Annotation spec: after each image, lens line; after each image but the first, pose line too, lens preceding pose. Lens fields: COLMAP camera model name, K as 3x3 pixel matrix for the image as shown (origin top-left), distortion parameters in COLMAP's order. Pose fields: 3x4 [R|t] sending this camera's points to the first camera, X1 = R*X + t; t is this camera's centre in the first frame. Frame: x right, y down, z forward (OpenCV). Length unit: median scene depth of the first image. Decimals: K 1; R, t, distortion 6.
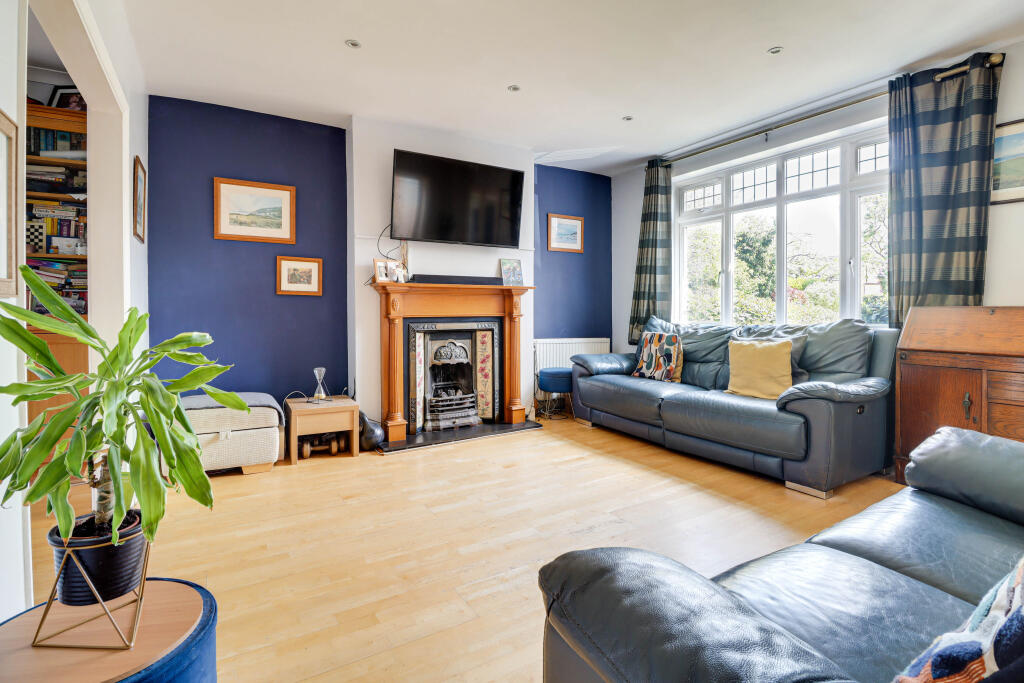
lens RADIAL K [[481.5, 0, 513.5], [0, 481.5, 317.1], [0, 0, 1]] dist [0.001486, -0.012762]
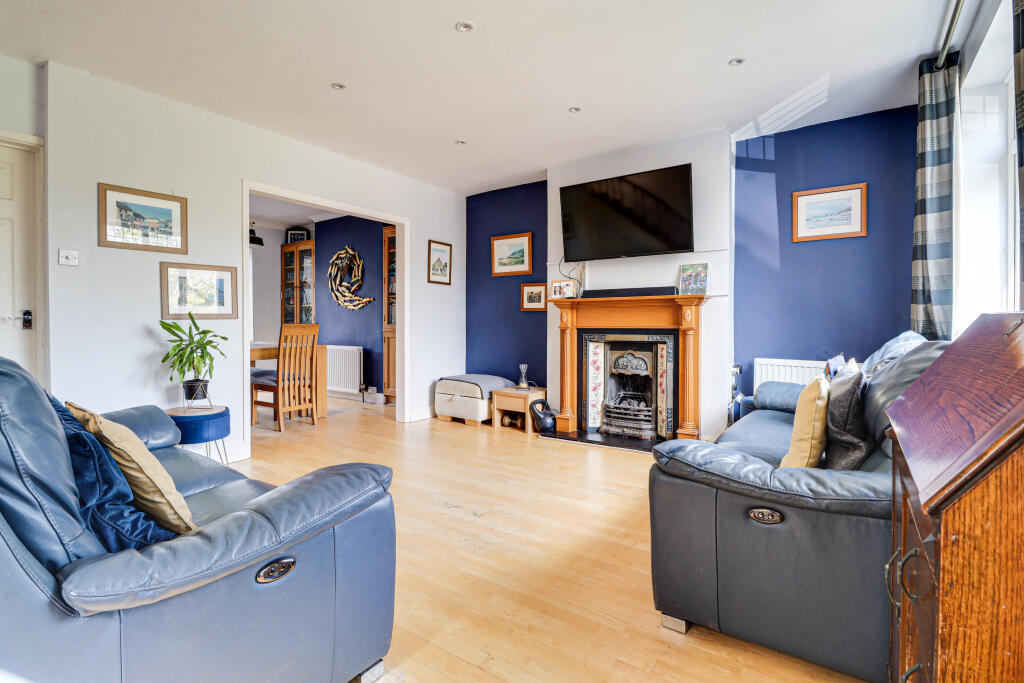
lens RADIAL K [[481.5, 0, 512.2], [0, 481.5, 334.0], [0, 0, 1]] dist [0.001486, -0.012762]
pose [[0.404377, 0.020504, -0.914363, 0.741727], [-0.013068, 0.999776, 0.016640, -0.002863], [0.914499, 0.005221, 0.404554, 0.375283]]
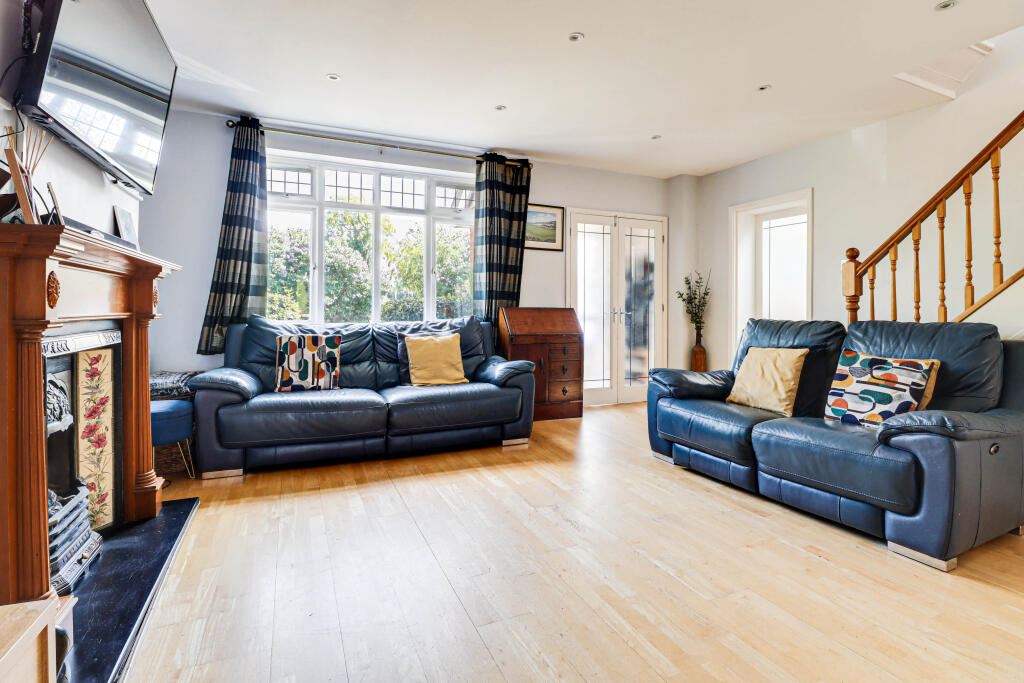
lens RADIAL K [[481.5, 0, 500.5], [0, 481.5, 308.0], [0, 0, 1]] dist [0.001486, -0.012762]
pose [[0.149419, 0.005997, 0.988756, -0.511707], [0.007631, 0.999945, -0.007218, -0.005881], [-0.988745, 0.008624, 0.149365, 0.572625]]
